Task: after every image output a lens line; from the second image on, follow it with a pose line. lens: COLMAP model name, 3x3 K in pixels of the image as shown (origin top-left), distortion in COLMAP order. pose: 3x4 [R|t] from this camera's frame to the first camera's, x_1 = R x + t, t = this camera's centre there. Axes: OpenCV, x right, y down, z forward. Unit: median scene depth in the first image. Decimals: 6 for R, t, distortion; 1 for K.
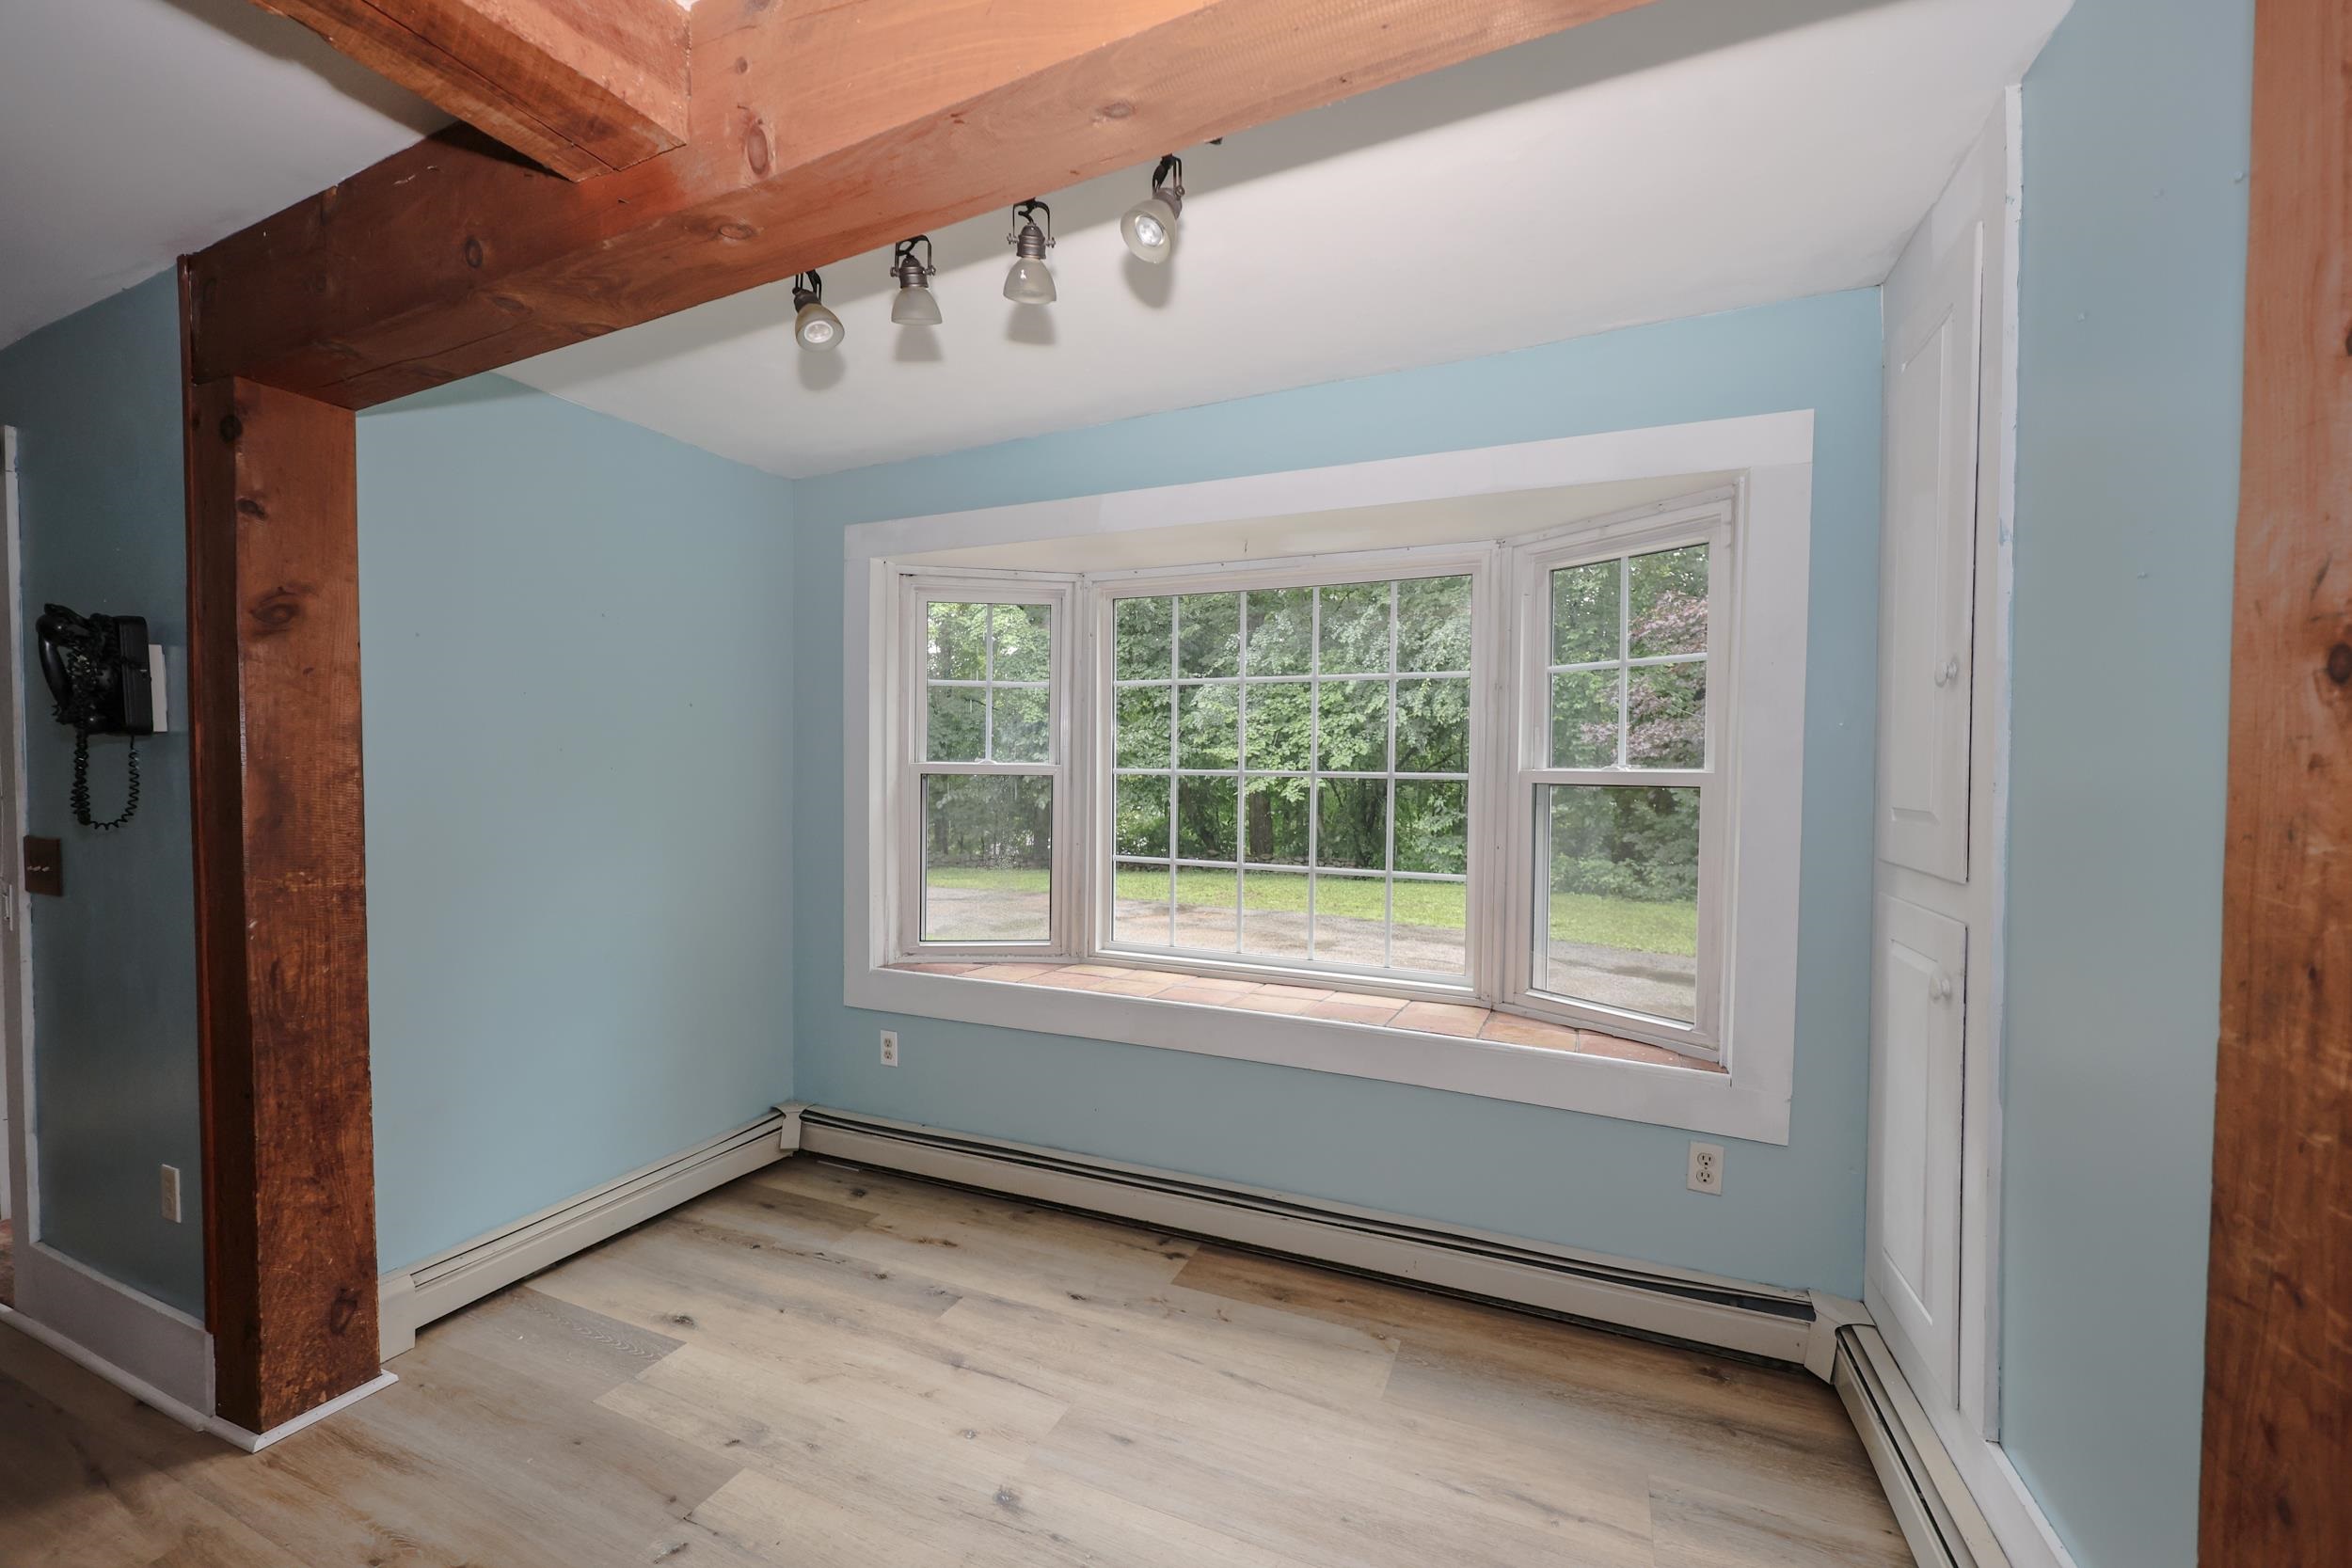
lens RADIAL K [[956.0, 0, 1179.6], [0, 956.0, 786.7], [0, 0, 1]] dist [0.000308, 0.000017]
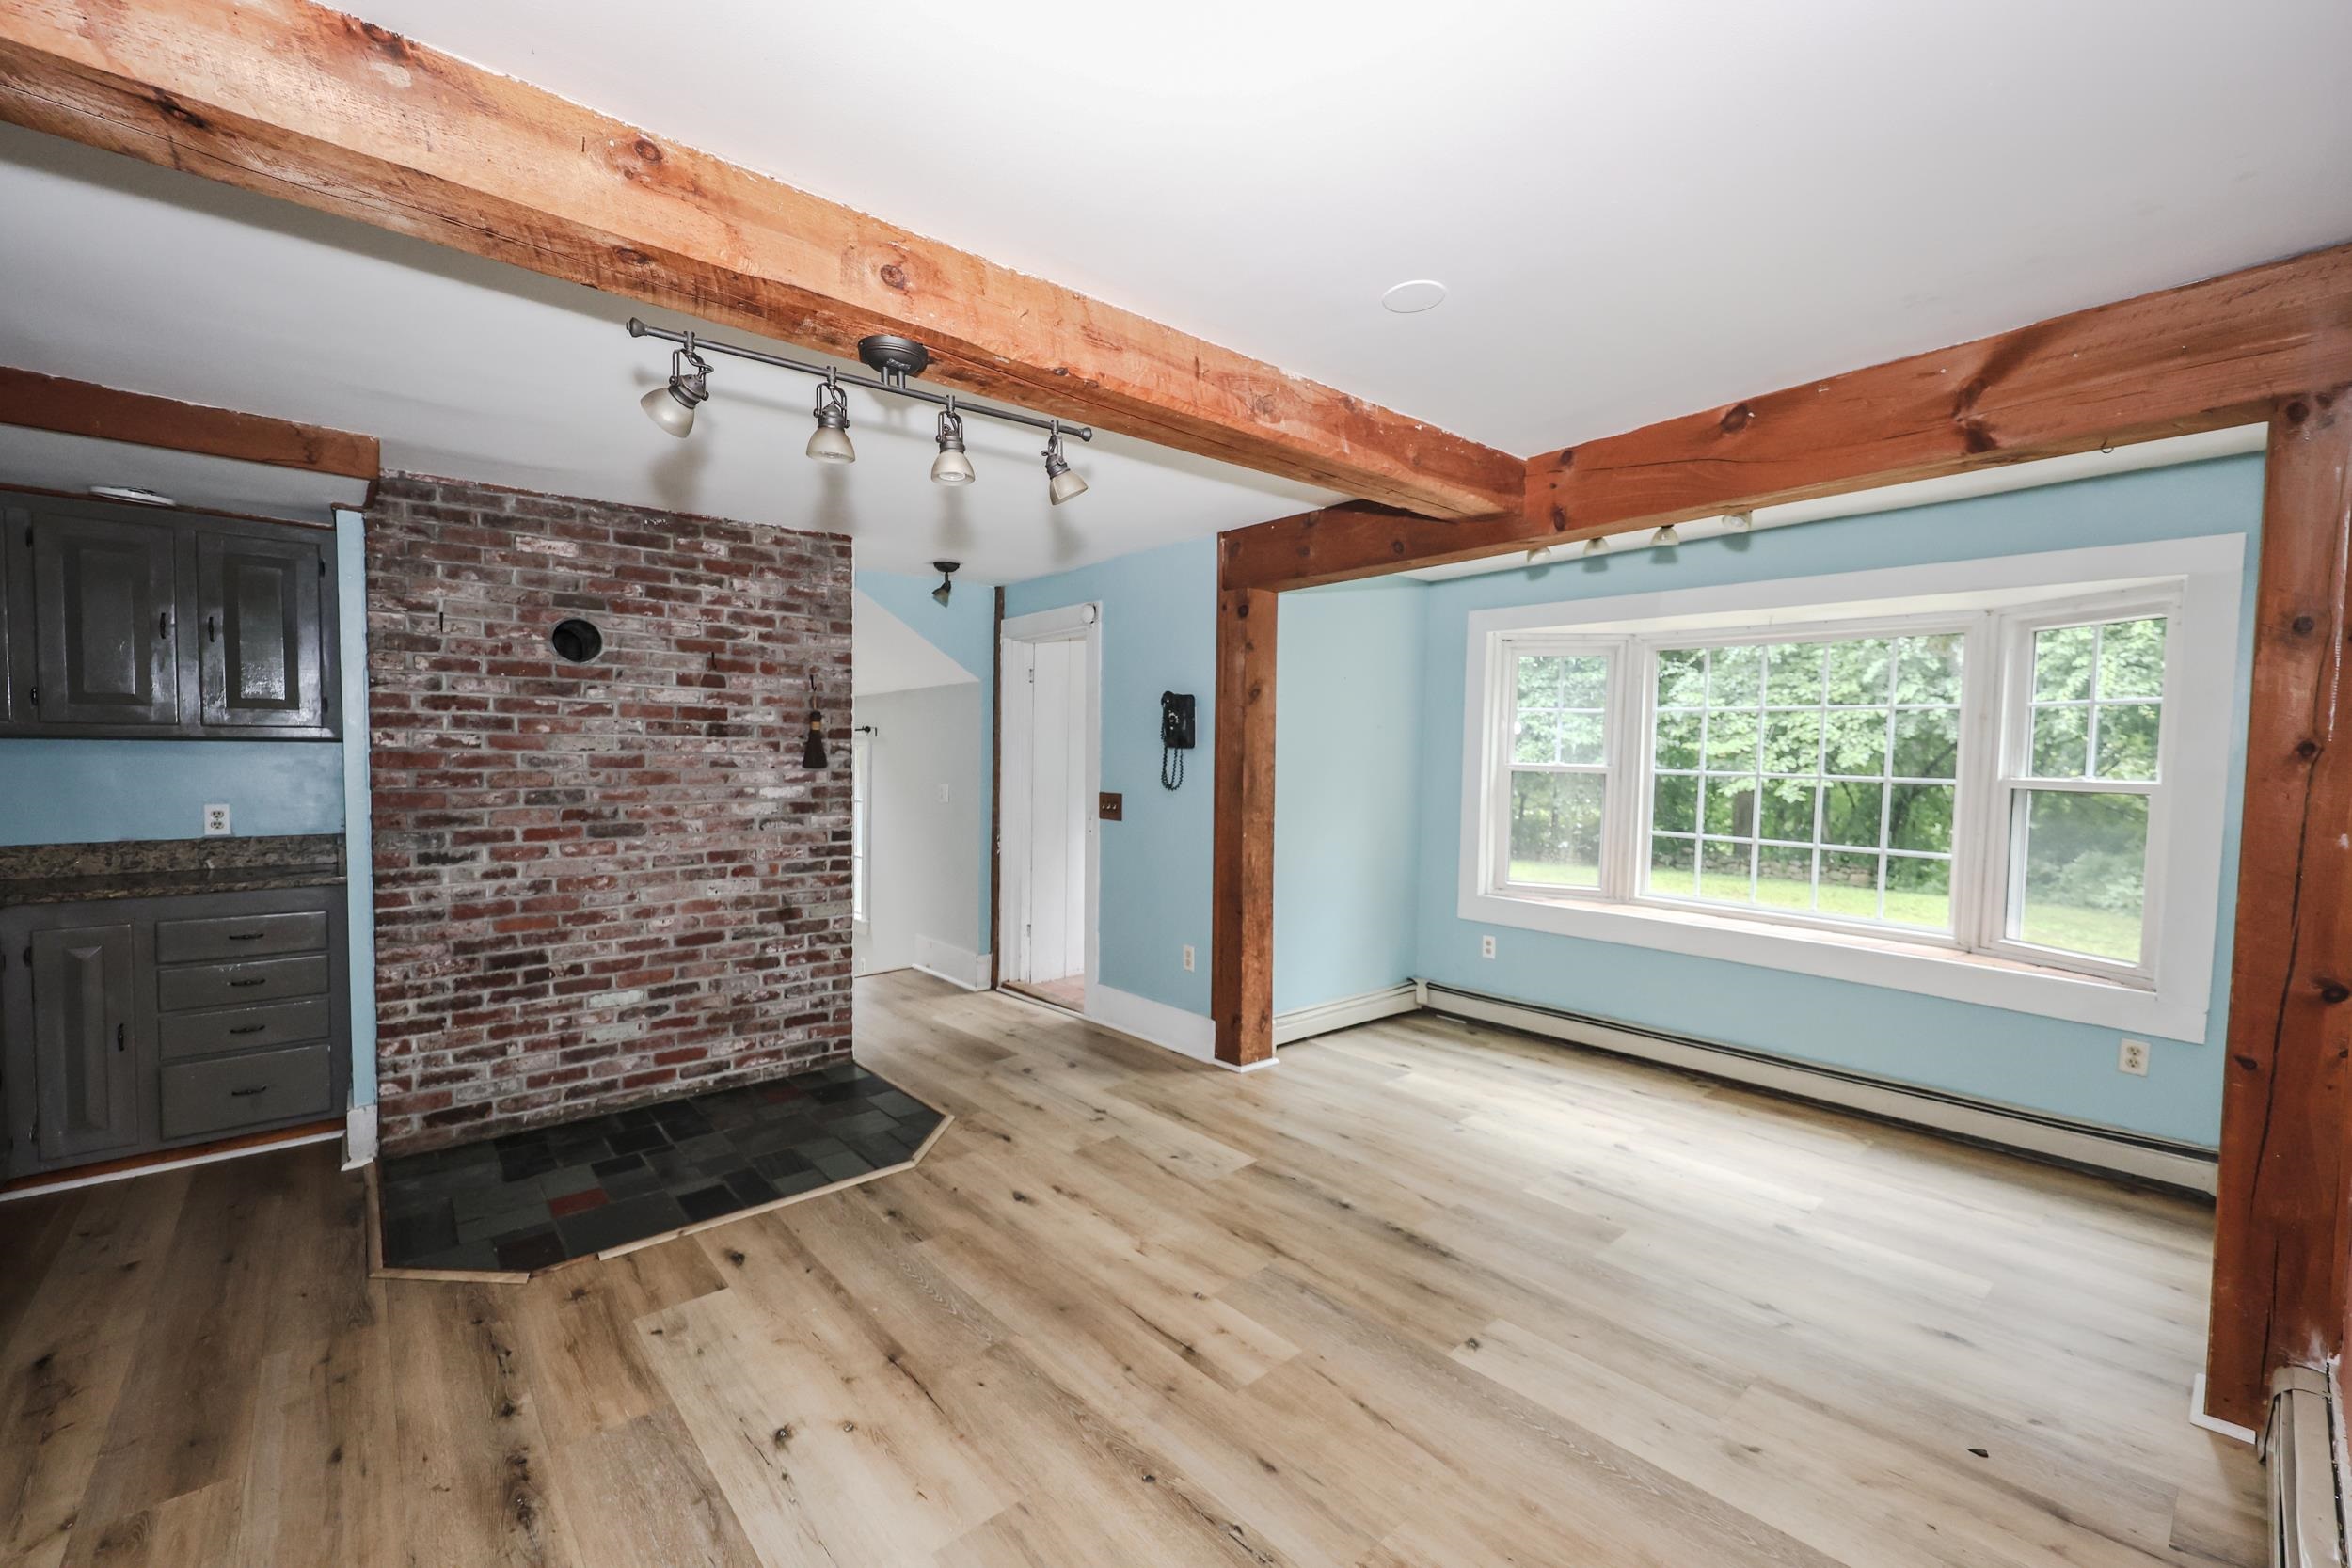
lens RADIAL K [[959.5, 0, 1171.7], [0, 959.5, 794.6], [0, 0, 1]] dist [-0.000868, -0.000078]
pose [[0.899215, 0.031687, -0.436358, -0.112013], [-0.022652, 0.999408, 0.025895, -0.003393], [0.436920, -0.013401, 0.899401, -0.745778]]
